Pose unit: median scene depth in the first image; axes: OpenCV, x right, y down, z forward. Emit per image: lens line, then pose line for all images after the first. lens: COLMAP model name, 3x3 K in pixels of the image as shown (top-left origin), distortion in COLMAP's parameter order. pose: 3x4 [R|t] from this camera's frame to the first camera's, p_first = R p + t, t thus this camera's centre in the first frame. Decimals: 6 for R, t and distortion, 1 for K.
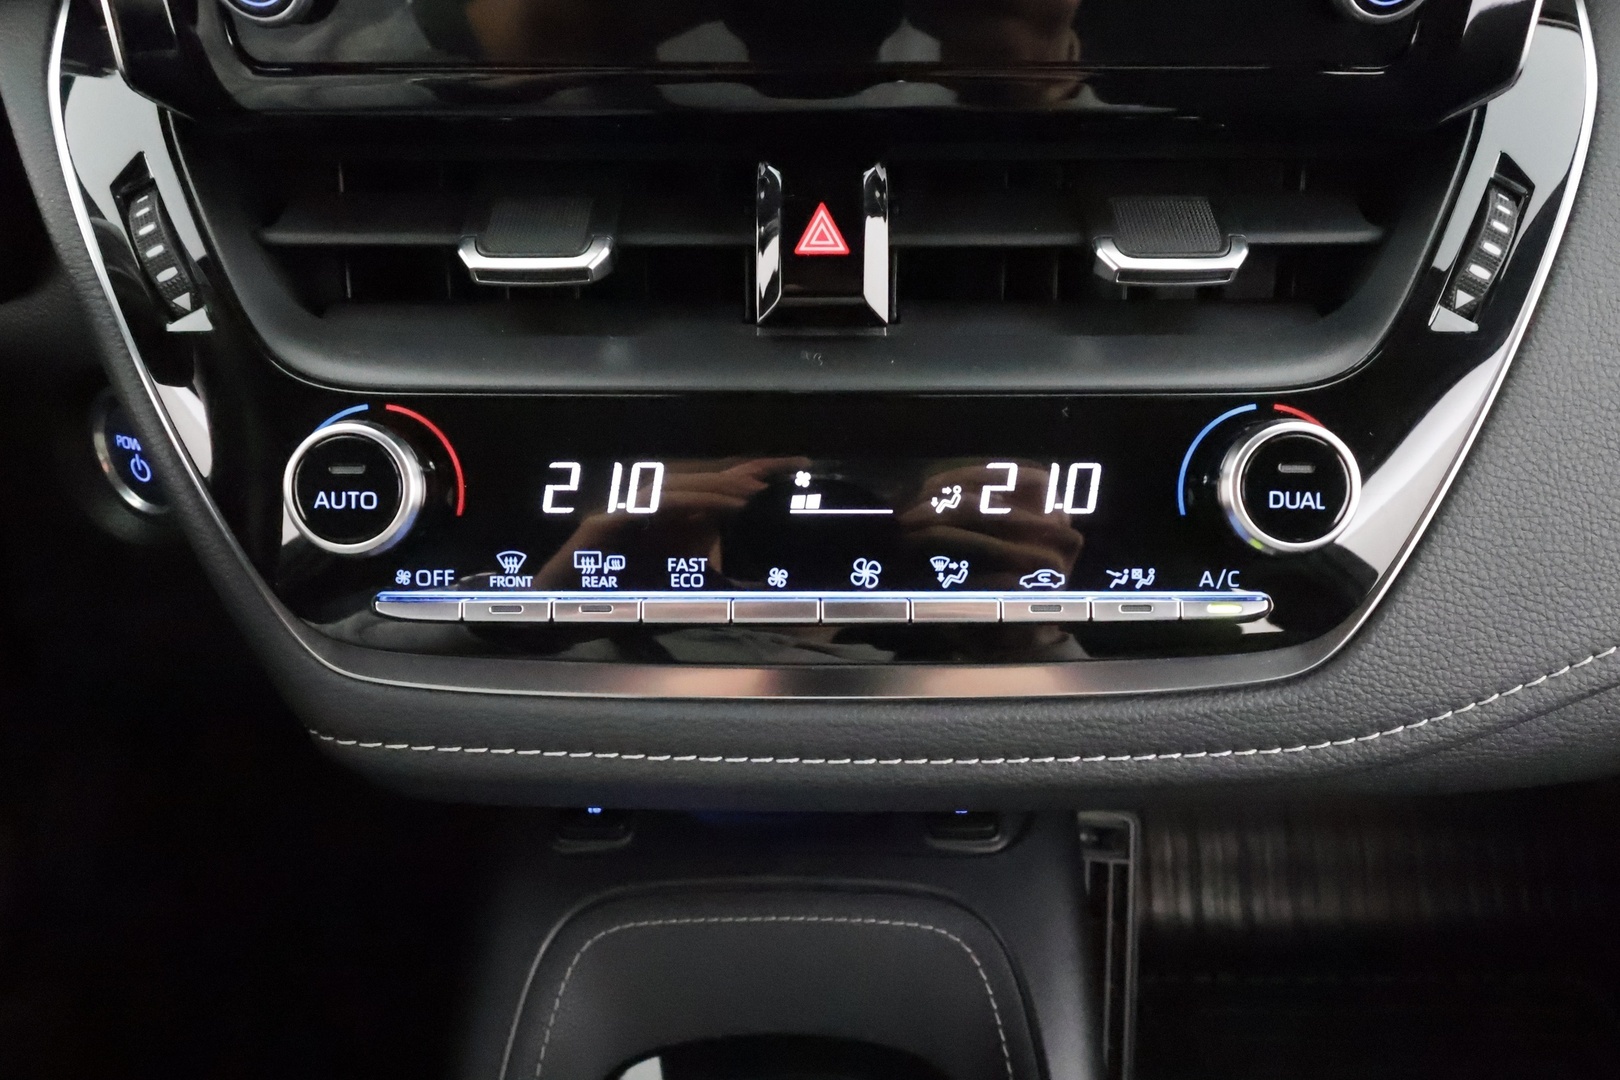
lens RADIAL K [[1037.0, 0, 810.0], [0, 1037.0, 540.0], [0, 0, 1]] dist [0.003323, -0.000679]
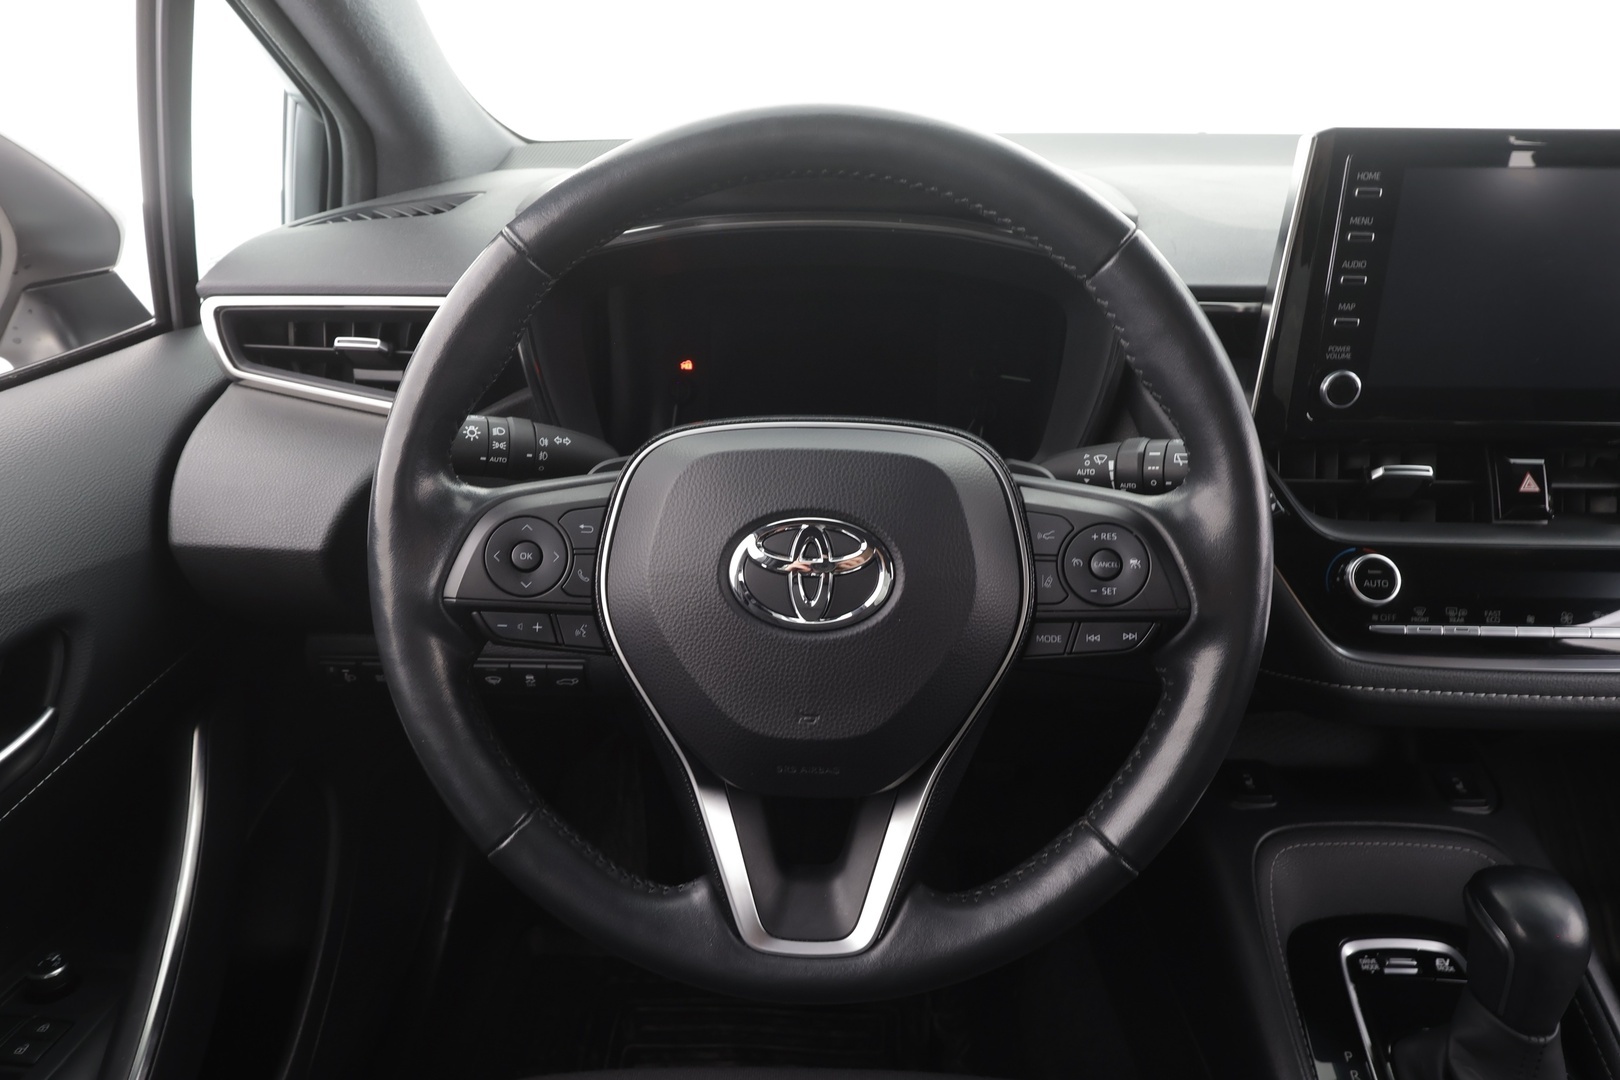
lens RADIAL K [[1037.0, 0, 810.0], [0, 1037.0, 540.0], [0, 0, 1]] dist [0.003323, -0.000679]
pose [[0.999567, 0.012325, -0.026725, -1.682084], [-0.016879, 0.983968, -0.177546, 0.318093], [0.024109, 0.177920, 0.983750, -1.507763]]
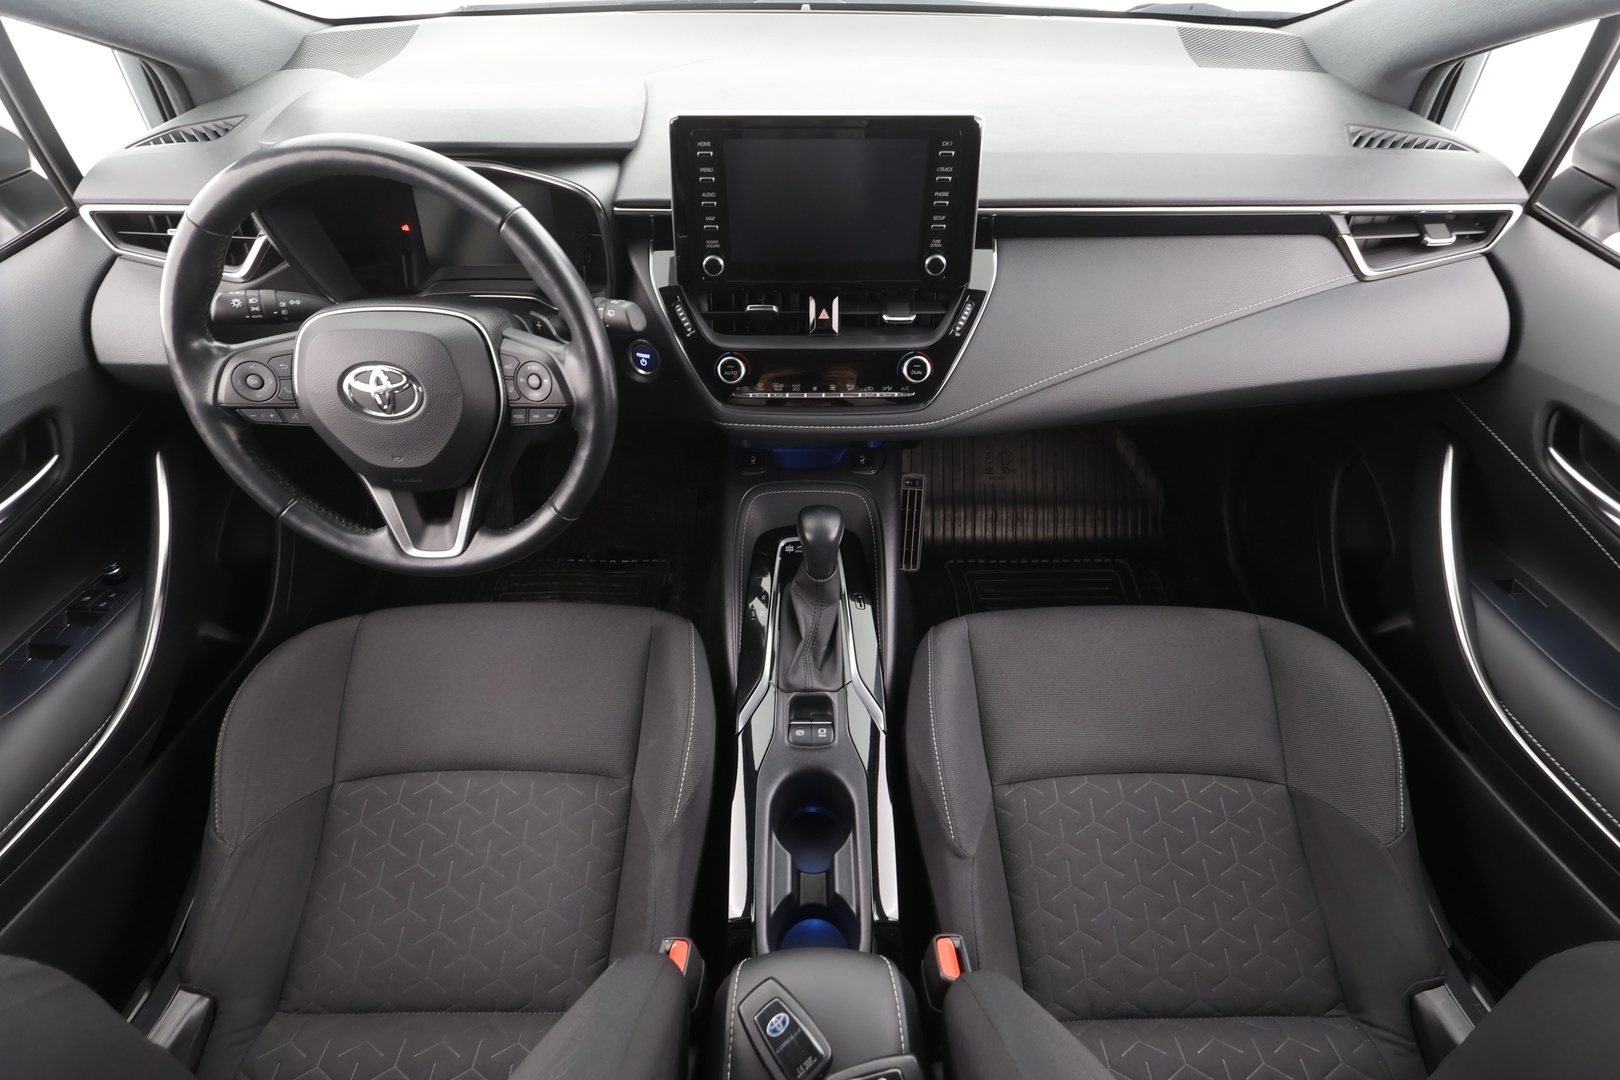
lens RADIAL K [[752.3, 0, 810.0], [0, 752.3, 540.0], [0, 0, 1]] dist [-0.000407, -0.000190]
pose [[0.999978, -0.004864, 0.004451, -0.073008], [0.003835, 0.978244, 0.207422, -0.001348], [-0.005363, -0.207400, 0.978241, -2.614450]]
